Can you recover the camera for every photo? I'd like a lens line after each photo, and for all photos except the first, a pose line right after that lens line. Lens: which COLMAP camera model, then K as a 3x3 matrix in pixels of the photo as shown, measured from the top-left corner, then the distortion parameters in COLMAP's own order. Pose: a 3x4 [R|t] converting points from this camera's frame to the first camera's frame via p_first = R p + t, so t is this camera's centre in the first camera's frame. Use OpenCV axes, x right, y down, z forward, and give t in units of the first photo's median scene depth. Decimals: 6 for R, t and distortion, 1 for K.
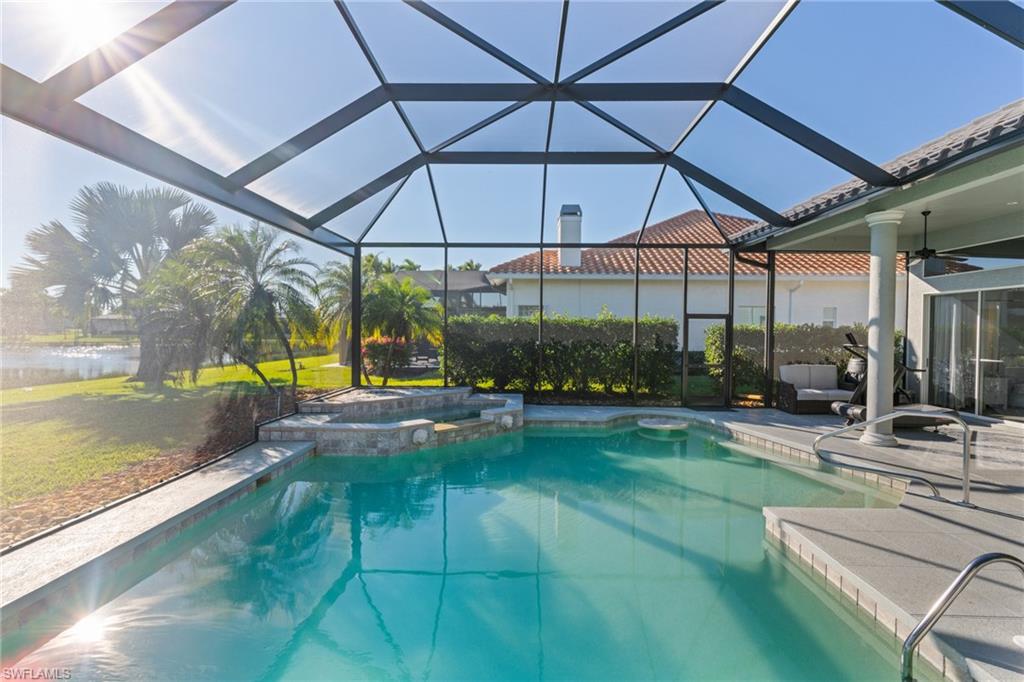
lens RADIAL K [[482.8, 0, 512.0], [0, 482.8, 341.0], [0, 0, 1]] dist [-0.002831, -0.000162]
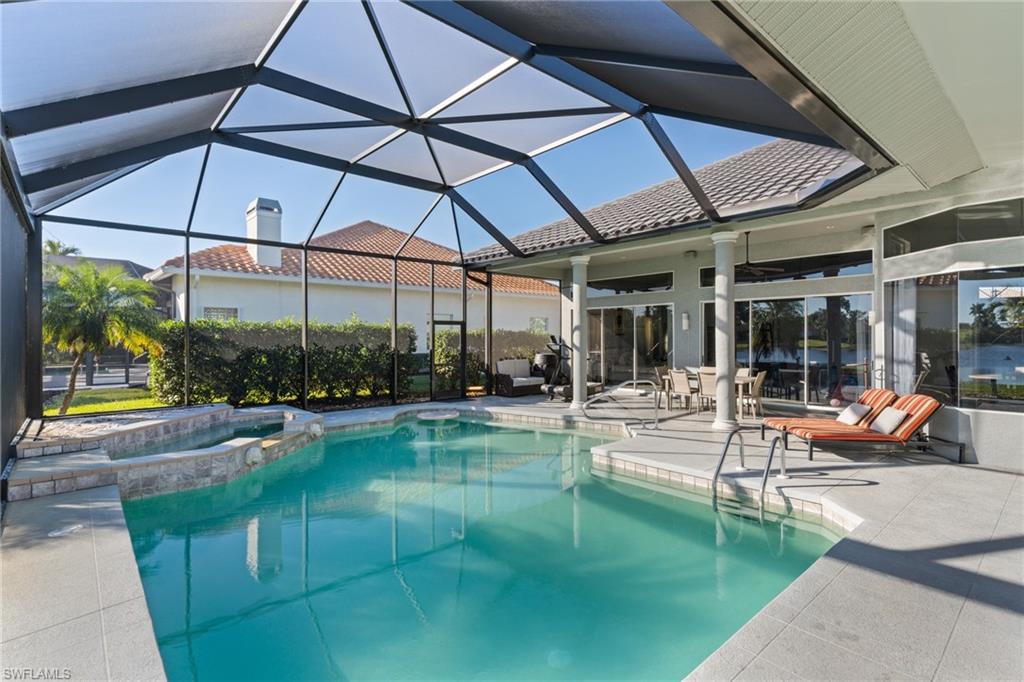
lens RADIAL K [[496.3, 0, 512.0], [0, 496.3, 341.0], [0, 0, 1]] dist [0.001652, 0.000107]
pose [[0.732192, -0.015886, 0.680913, -0.363601], [0.023373, 0.999725, -0.001809, -0.000911], [-0.680697, 0.017240, 0.732362, 0.000479]]
